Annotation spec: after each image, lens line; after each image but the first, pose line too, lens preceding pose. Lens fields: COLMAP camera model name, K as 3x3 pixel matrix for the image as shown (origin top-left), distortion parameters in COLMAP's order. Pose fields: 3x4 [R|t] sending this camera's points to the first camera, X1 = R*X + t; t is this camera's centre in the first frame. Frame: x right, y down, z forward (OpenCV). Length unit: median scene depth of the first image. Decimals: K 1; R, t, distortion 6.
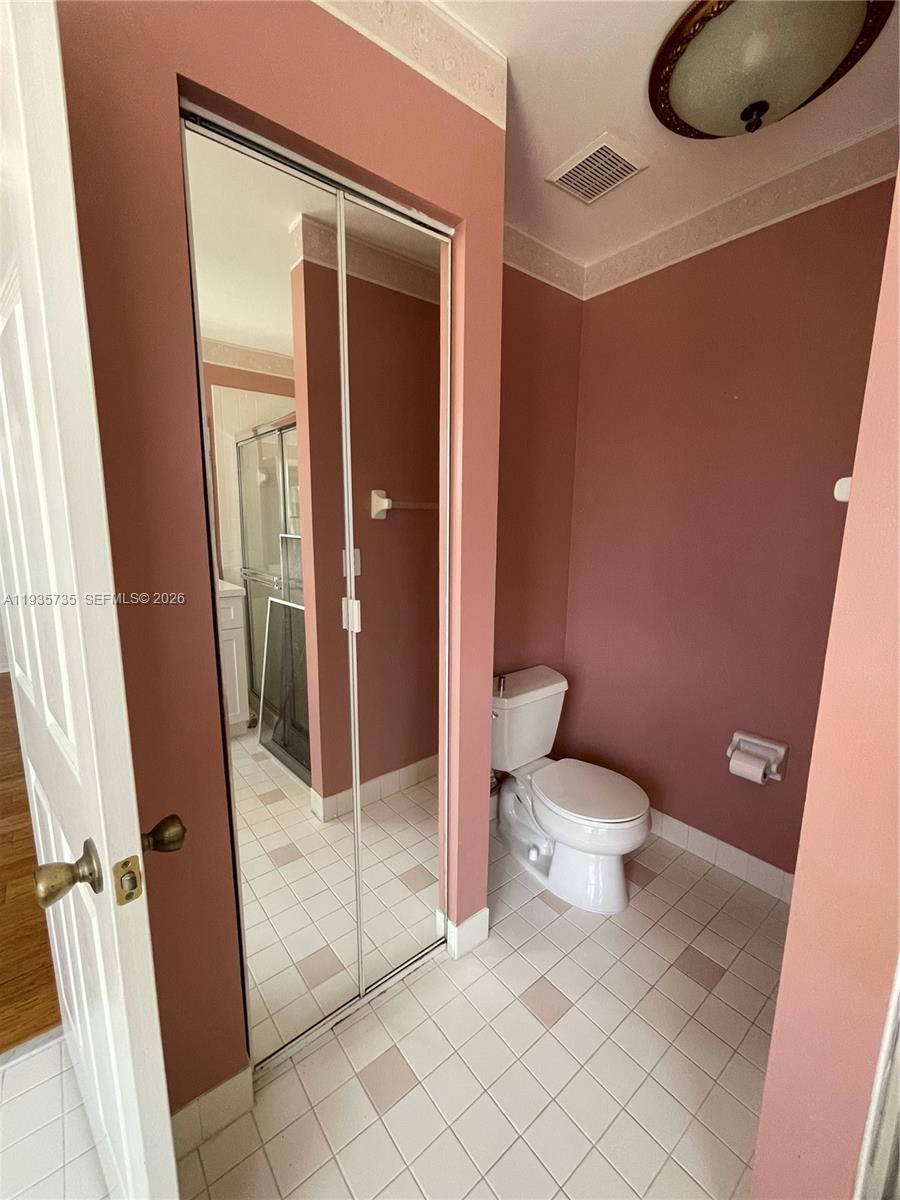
lens RADIAL K [[491.5, 0, 449.0], [0, 491.5, 603.8], [0, 0, 1]] dist [-0.003889, 0.000984]
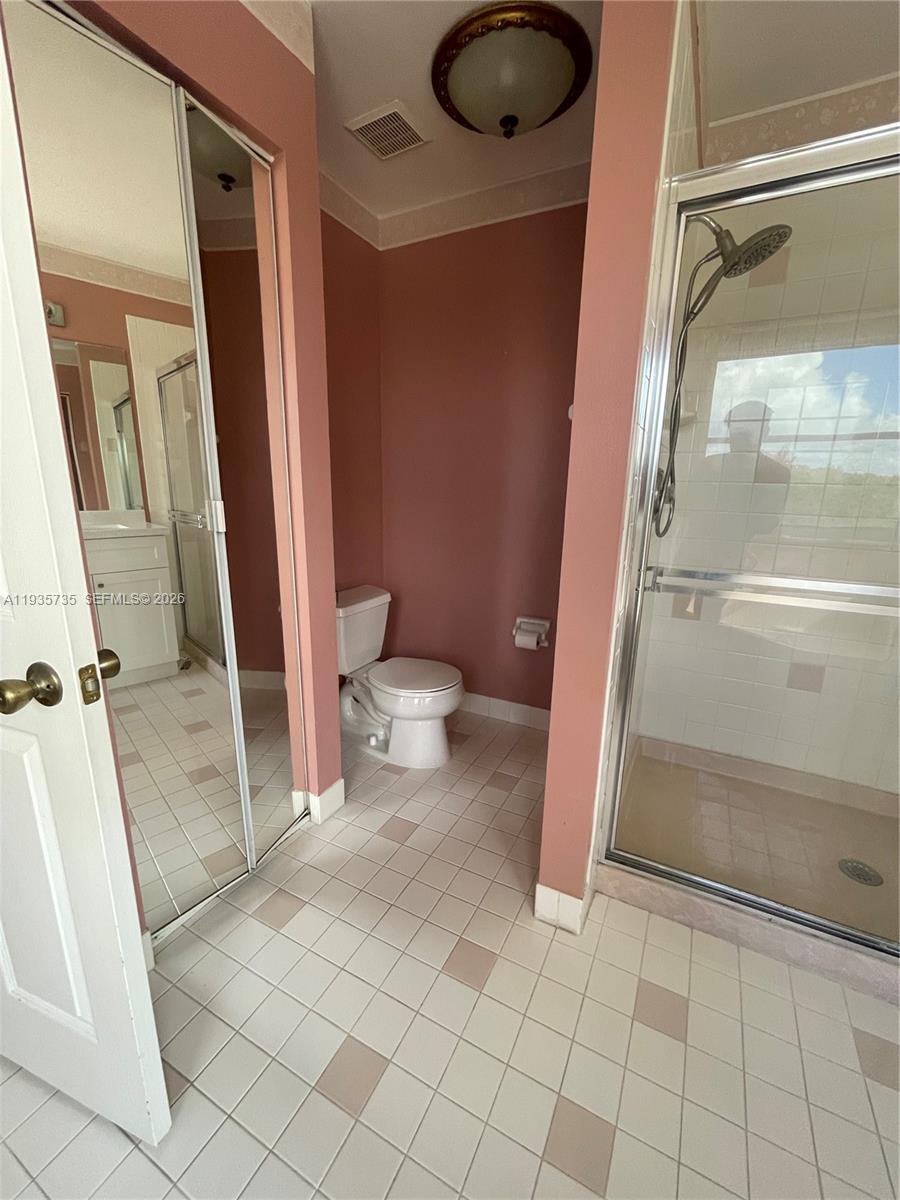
lens RADIAL K [[491.5, 0, 452.4], [0, 491.5, 600.1], [0, 0, 1]] dist [-0.003889, 0.000984]
pose [[0.914898, -0.085593, 0.394508, -0.098137], [0.057549, 0.994936, 0.082401, 0.102066], [-0.399563, -0.052685, 0.915191, -0.142640]]
